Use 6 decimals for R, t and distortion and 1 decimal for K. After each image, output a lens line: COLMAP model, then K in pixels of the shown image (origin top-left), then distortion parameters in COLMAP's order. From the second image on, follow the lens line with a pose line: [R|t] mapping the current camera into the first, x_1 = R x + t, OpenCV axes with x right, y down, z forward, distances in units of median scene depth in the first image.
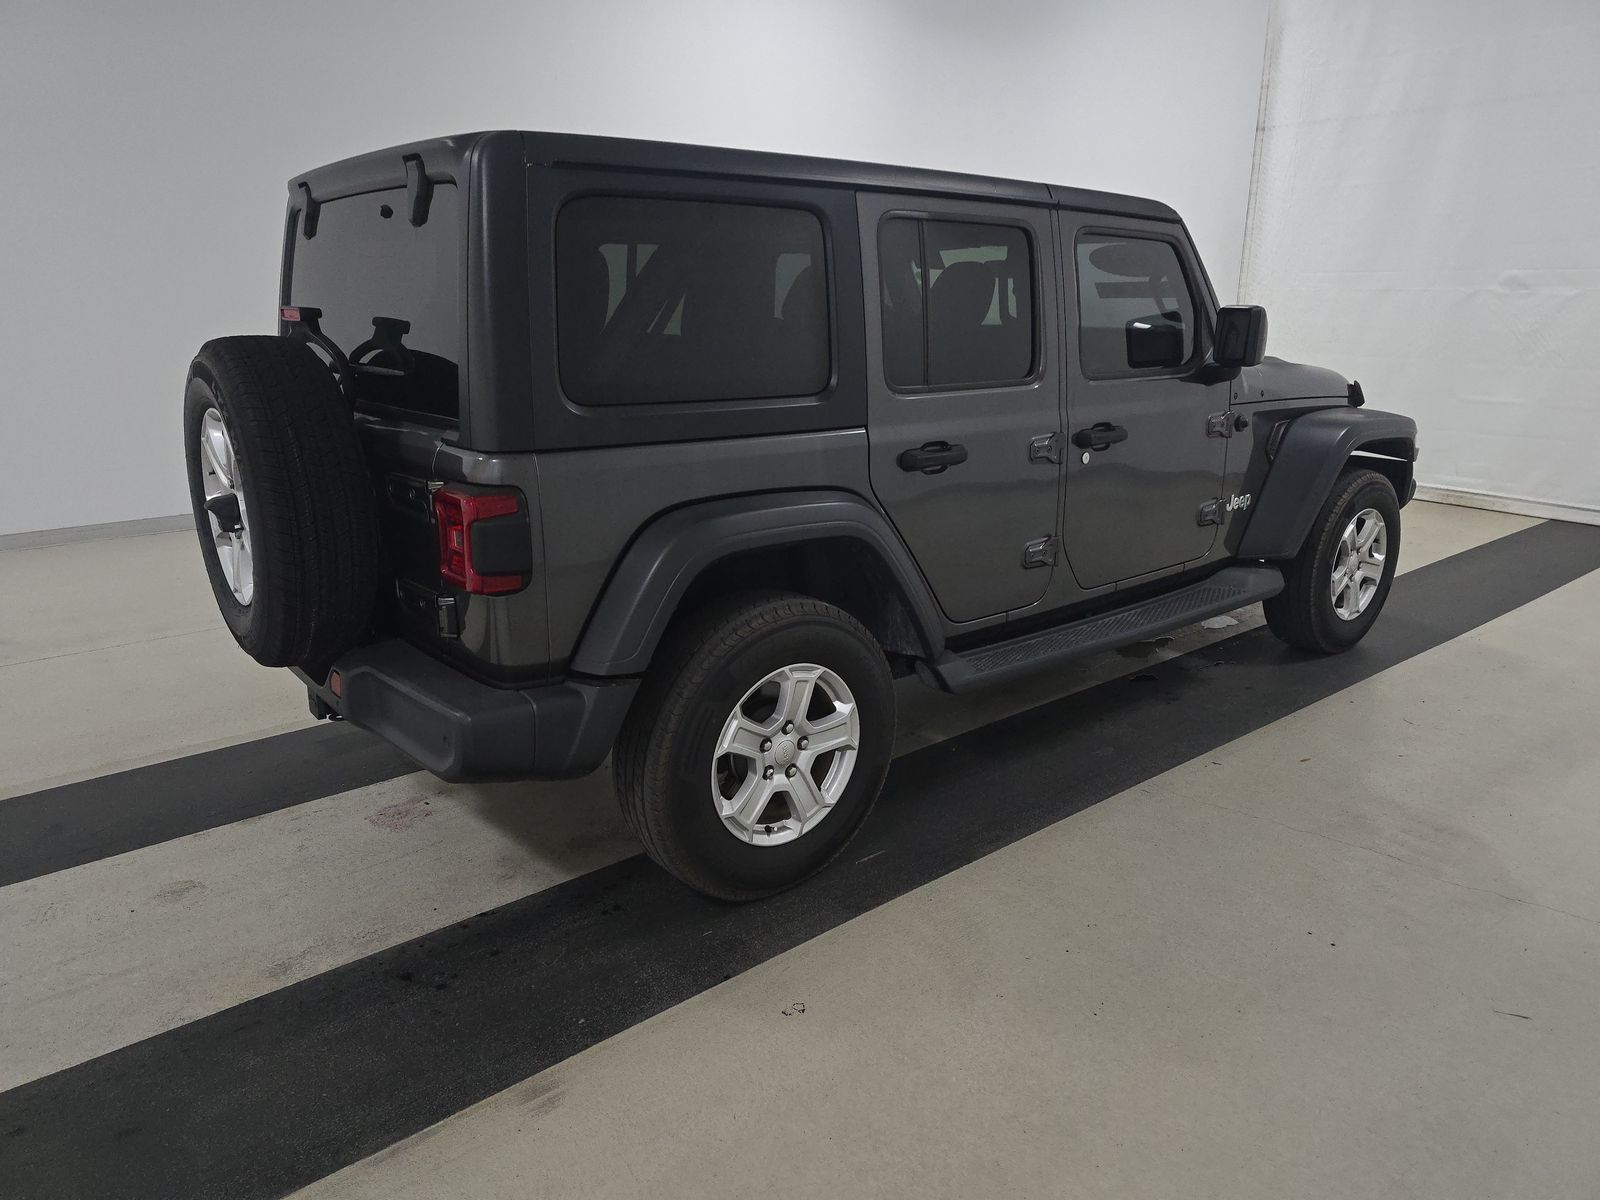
lens RADIAL K [[1073.6, 0, 798.5], [0, 1073.6, 589.7], [0, 0, 1]] dist [0.002687, 0.001120]
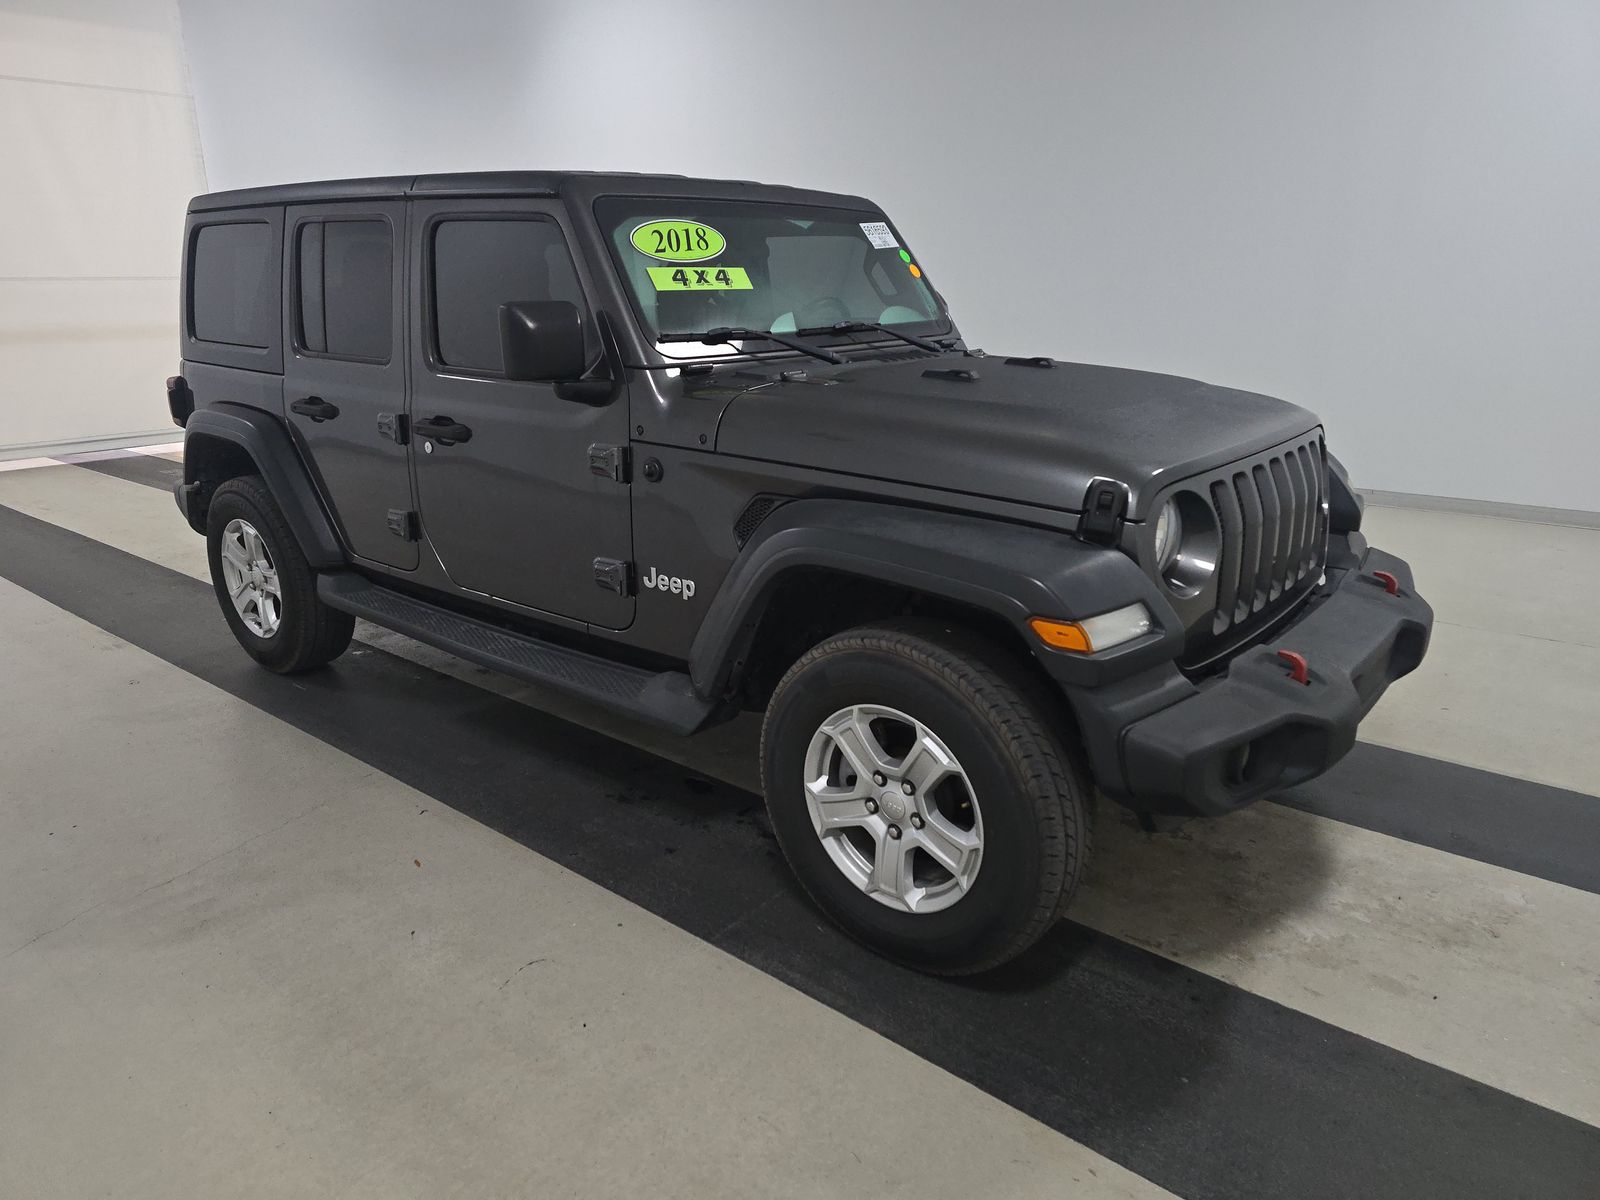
lens RADIAL K [[1092.8, 0, 800.0], [0, 1092.8, 600.0], [0, 0, 1]] dist [-0.000243, -0.000661]
pose [[0.205832, 0.279610, -0.937791, 1.331309], [-0.268221, 0.937731, 0.220721, -0.306701], [0.941111, 0.206104, 0.268012, 1.082666]]
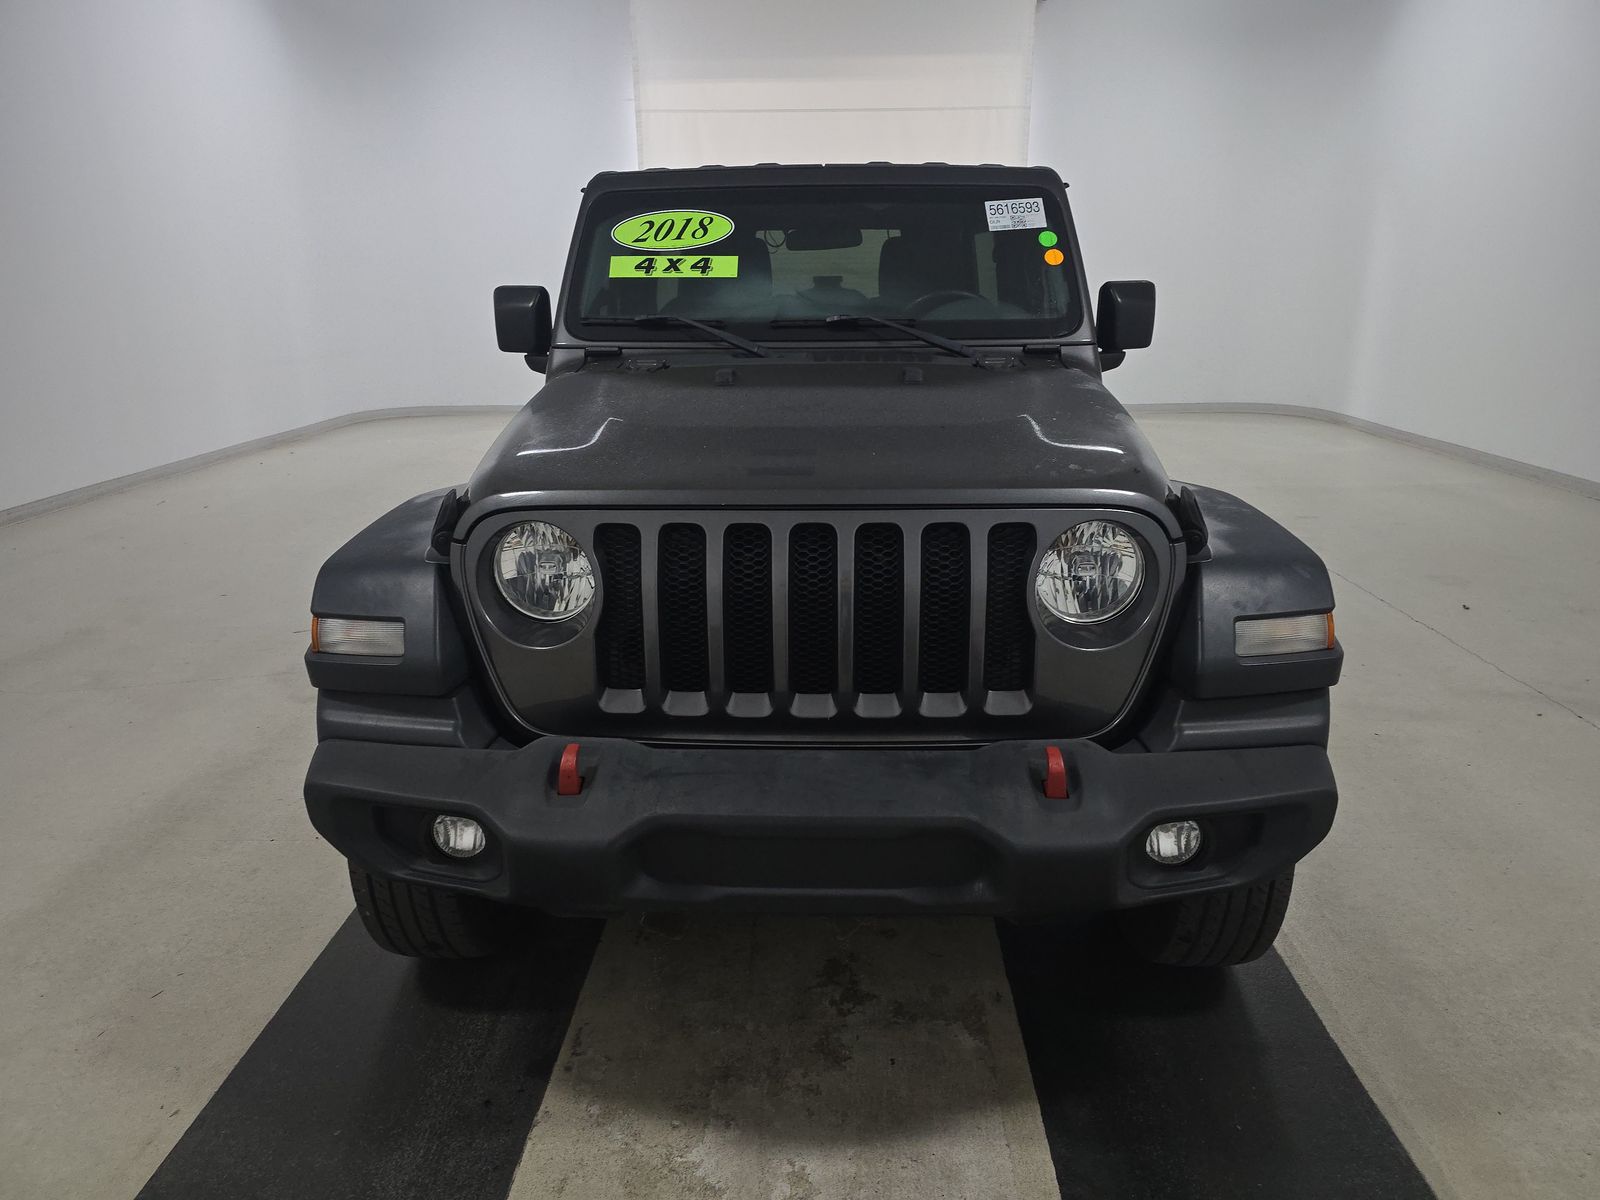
lens RADIAL K [[1092.8, 0, 800.0], [0, 1092.8, 600.0], [0, 0, 1]] dist [-0.000243, -0.000661]
pose [[-0.647509, 0.219052, -0.729896, 1.140689], [-0.210501, 0.869118, 0.447575, -0.463450], [0.732408, 0.443453, -0.516651, 1.649038]]
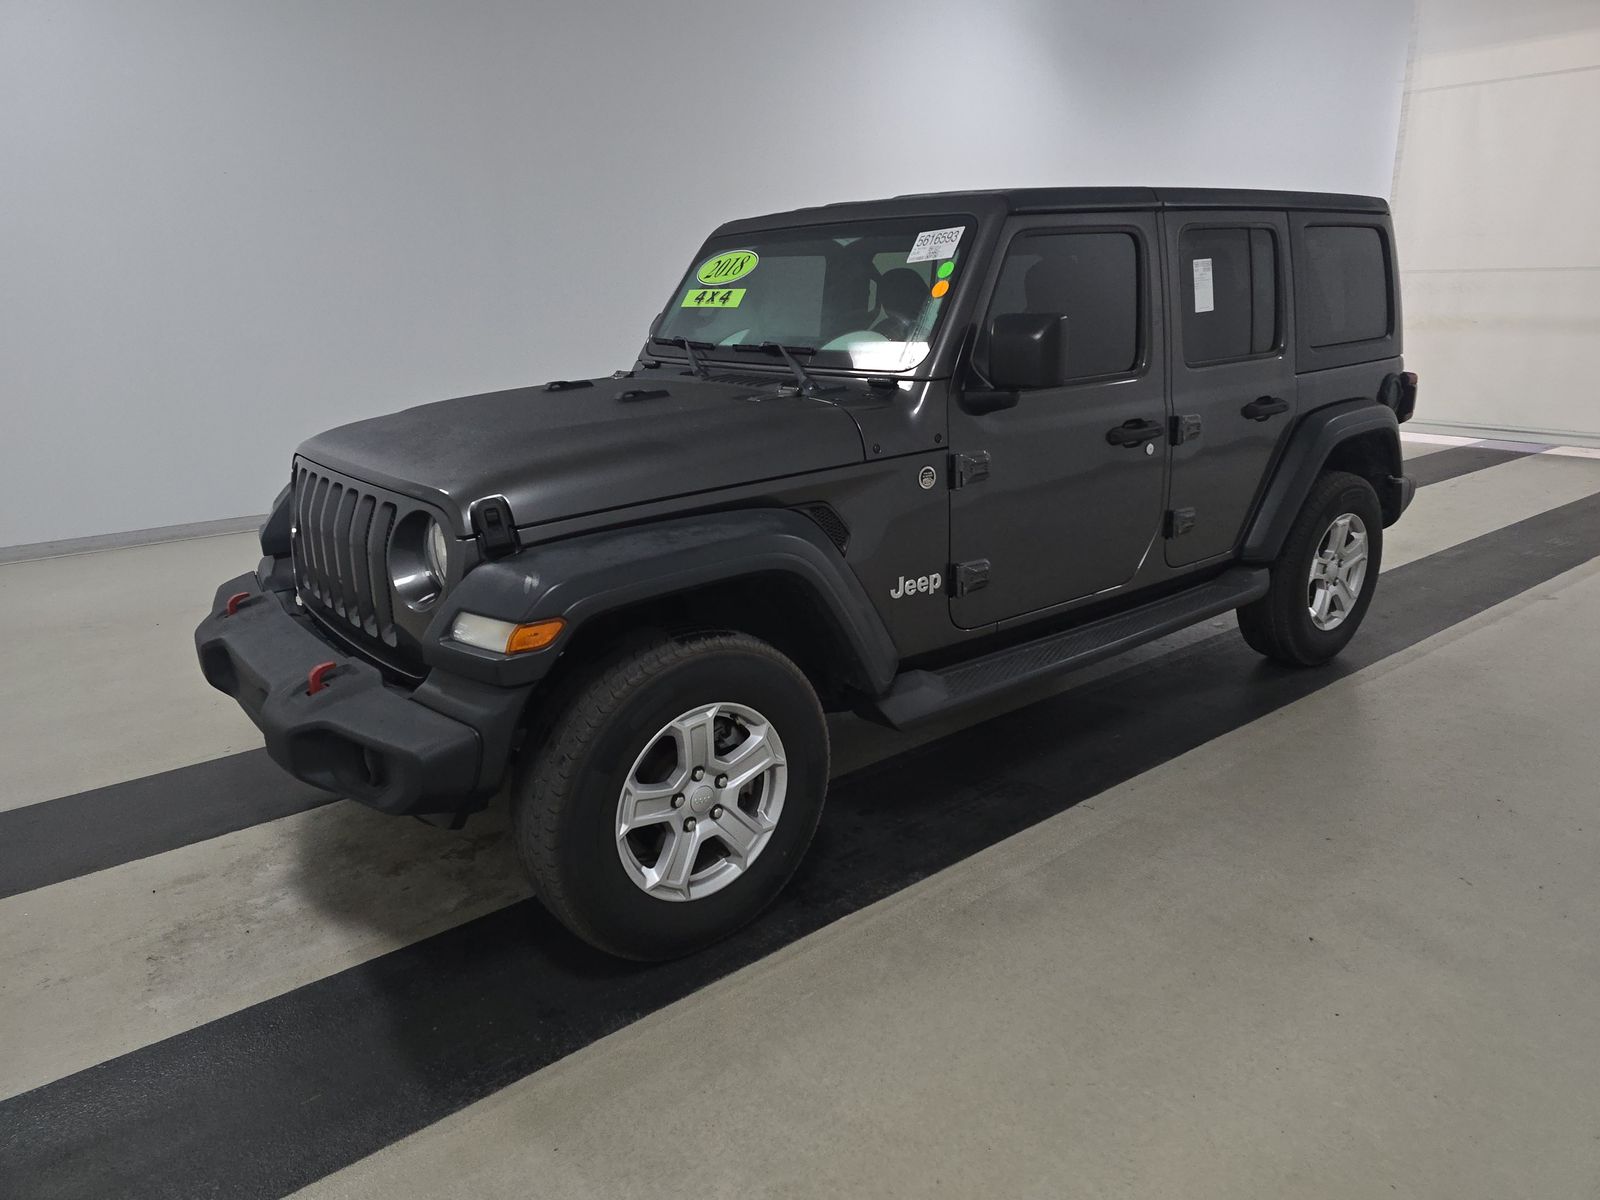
lens RADIAL K [[1079.6, 0, 800.0], [0, 1079.6, 600.0], [0, 0, 1]] dist [0.000993, -0.003198]
pose [[-0.999803, 0.019786, 0.001354, 0.601465], [0.017381, 0.841329, 0.540243, -0.570273], [0.009550, 0.540161, -0.841508, 1.958496]]
